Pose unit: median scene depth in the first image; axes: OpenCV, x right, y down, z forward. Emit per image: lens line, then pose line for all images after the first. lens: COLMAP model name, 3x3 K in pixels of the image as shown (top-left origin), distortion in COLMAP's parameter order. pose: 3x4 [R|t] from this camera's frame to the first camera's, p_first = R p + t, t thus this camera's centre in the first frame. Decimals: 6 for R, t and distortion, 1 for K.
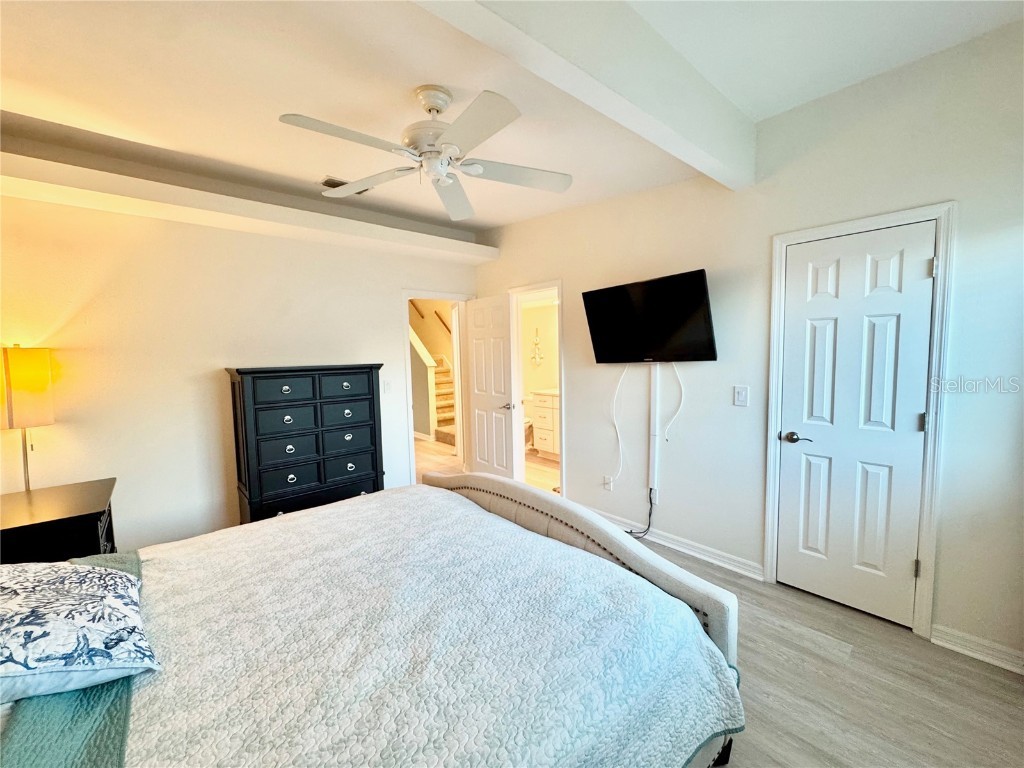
lens RADIAL K [[409.1, 0, 512.0], [0, 409.1, 384.0], [0, 0, 1]] dist [-0.001174, 0.000161]
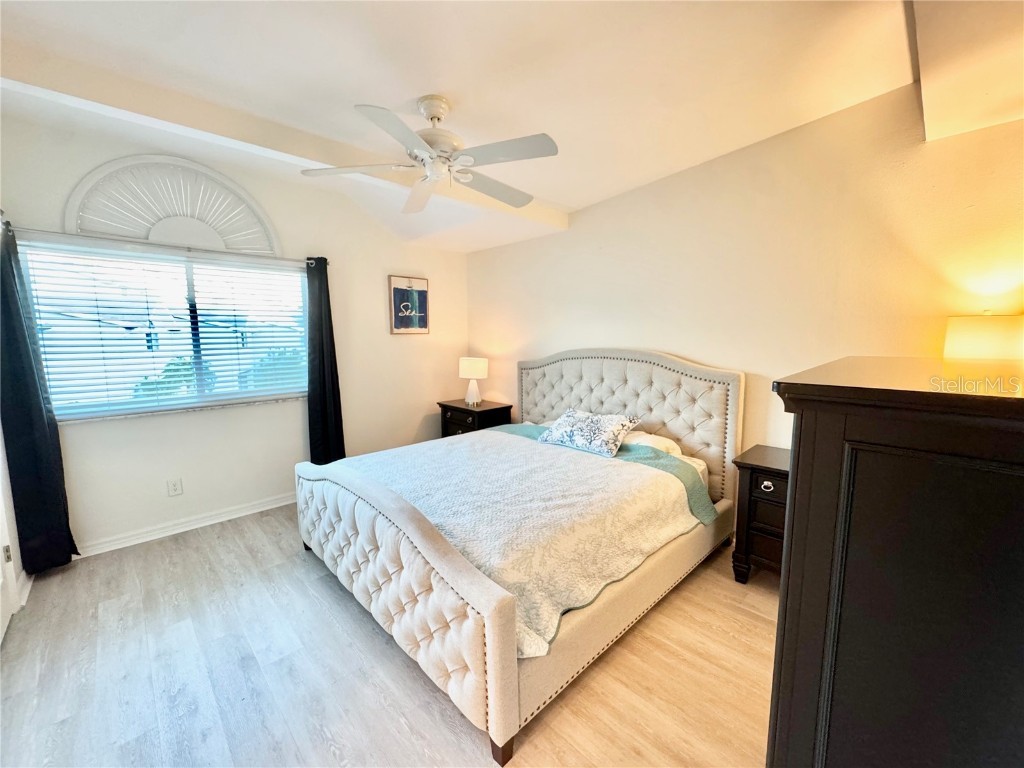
lens RADIAL K [[409.1, 0, 512.0], [0, 409.1, 384.0], [0, 0, 1]] dist [-0.001174, 0.000161]
pose [[-0.998328, 0.035933, -0.045271, -0.304602], [0.026297, 0.979879, 0.197854, -0.165729], [0.051470, 0.196333, -0.979185, 2.100801]]
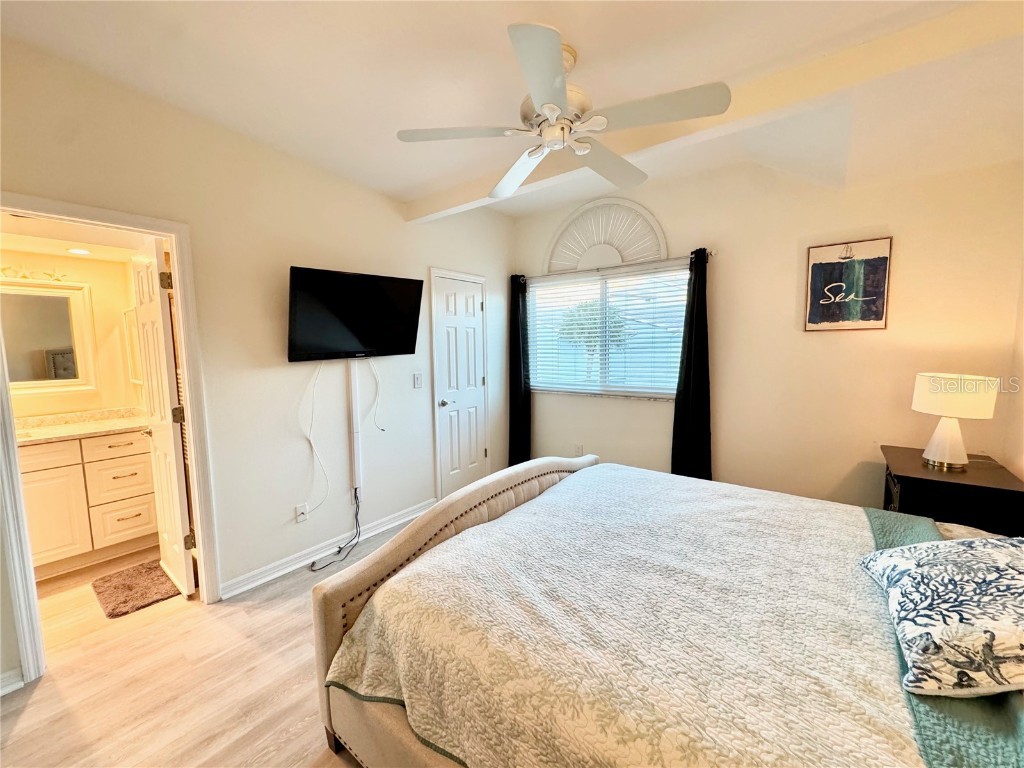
lens RADIAL K [[409.1, 0, 512.0], [0, 409.1, 384.0], [0, 0, 1]] dist [-0.001174, 0.000161]
pose [[-0.199462, -0.068737, 0.977492, -1.051695], [0.098335, 0.991097, 0.089759, -0.063566], [-0.974959, 0.114025, -0.190927, 1.269146]]
